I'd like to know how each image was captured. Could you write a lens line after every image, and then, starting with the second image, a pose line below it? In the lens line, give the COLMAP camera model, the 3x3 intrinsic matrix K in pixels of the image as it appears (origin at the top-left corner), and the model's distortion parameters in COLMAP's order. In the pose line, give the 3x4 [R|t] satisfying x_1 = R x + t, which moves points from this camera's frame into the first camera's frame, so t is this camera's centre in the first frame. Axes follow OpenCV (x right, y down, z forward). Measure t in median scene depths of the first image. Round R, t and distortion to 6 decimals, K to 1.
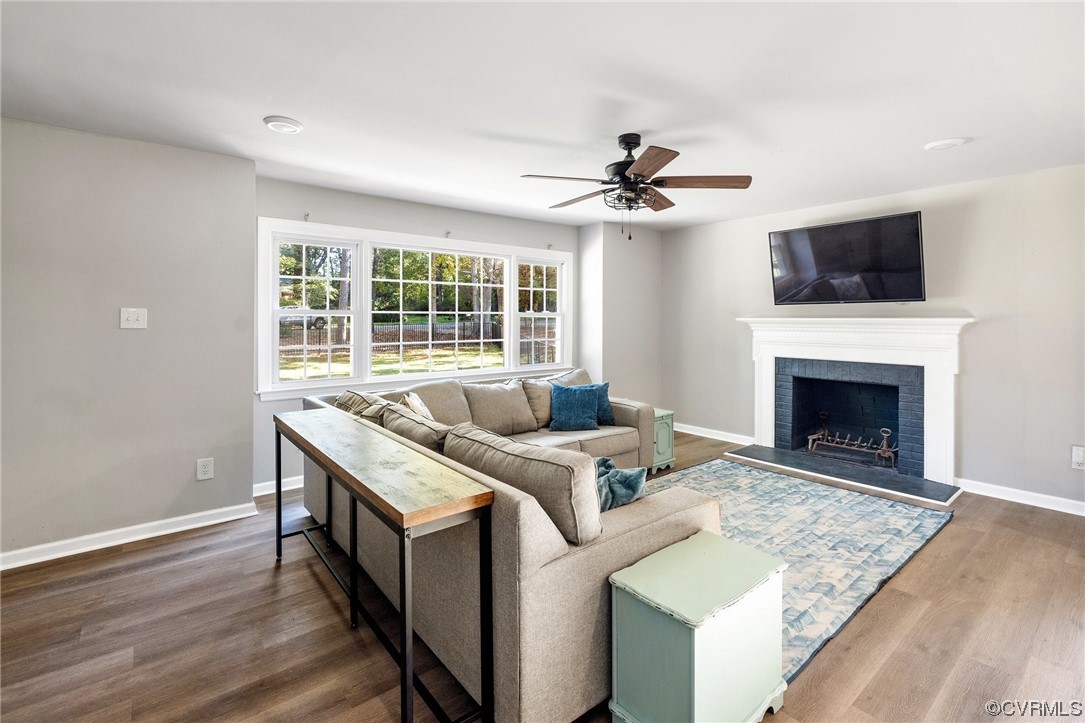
lens RADIAL K [[478.0, 0, 535.3], [0, 478.0, 325.1], [0, 0, 1]] dist [0.000508, 0.000415]
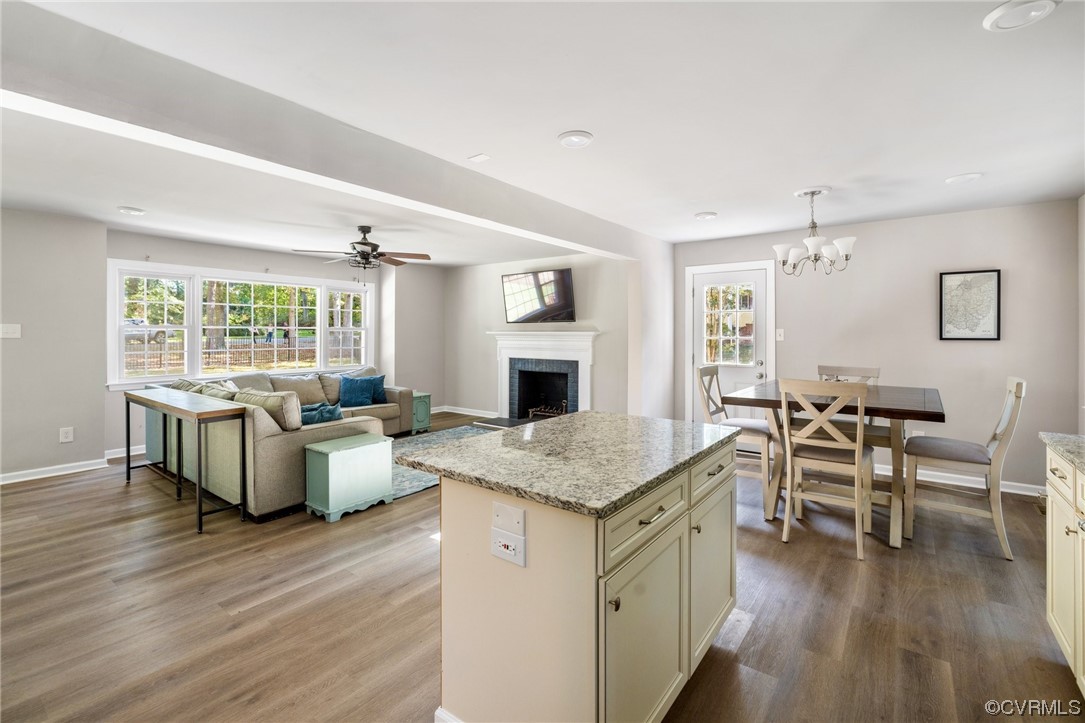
lens RADIAL K [[478.0, 0, 535.2], [0, 478.0, 340.3], [0, 0, 1]] dist [0.000508, 0.000415]
pose [[0.972566, -0.003348, 0.232602, 0.274319], [0.003231, 0.999994, 0.000882, 0.012738], [-0.232604, -0.000107, 0.972572, -0.574110]]
